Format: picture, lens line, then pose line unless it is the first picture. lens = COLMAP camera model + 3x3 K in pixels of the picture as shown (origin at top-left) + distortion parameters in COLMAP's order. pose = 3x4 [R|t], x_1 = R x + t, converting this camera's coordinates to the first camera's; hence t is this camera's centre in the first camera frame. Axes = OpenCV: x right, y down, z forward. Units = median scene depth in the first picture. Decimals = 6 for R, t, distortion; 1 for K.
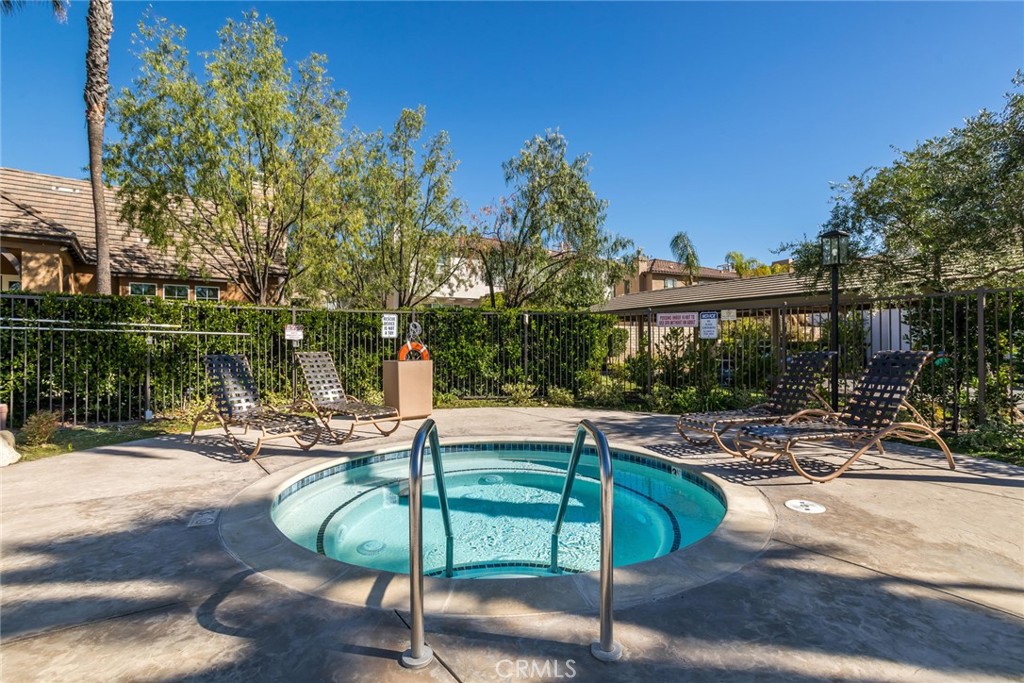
lens RADIAL K [[484.6, 0, 512.0], [0, 484.6, 341.5], [0, 0, 1]] dist [-0.085493, 0.042575]
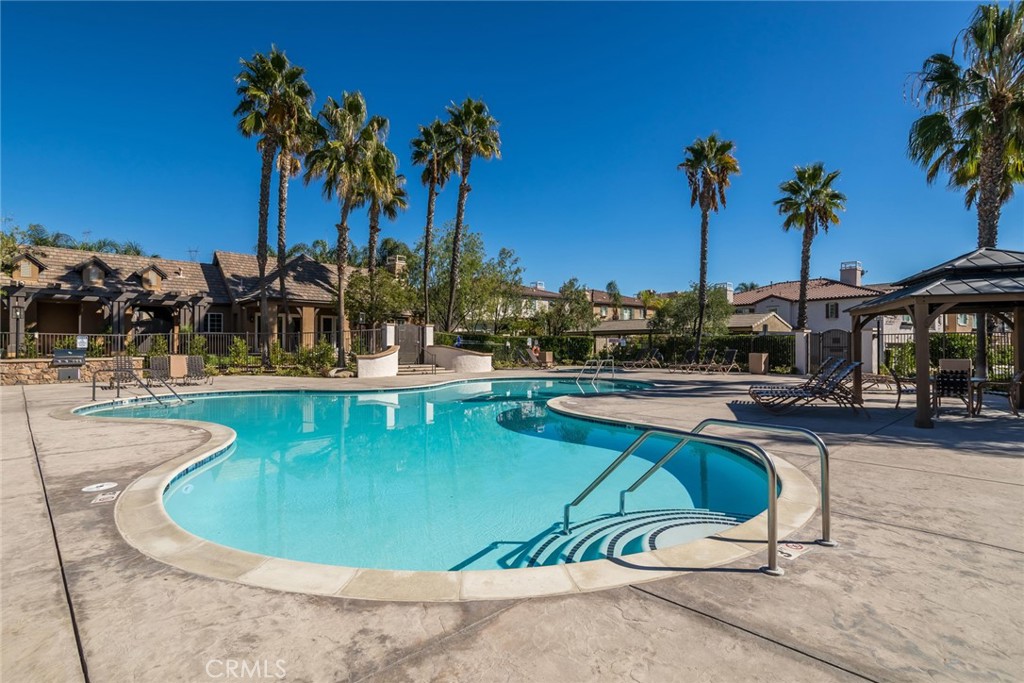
lens RADIAL K [[484.6, 0, 512.0], [0, 484.6, 341.5], [0, 0, 1]] dist [-0.085493, 0.042575]
pose [[0.988950, 0.000882, 0.148244, -0.839819], [-0.003138, 0.999883, 0.014981, -0.080737], [-0.148213, -0.015281, 0.988837, -2.177230]]
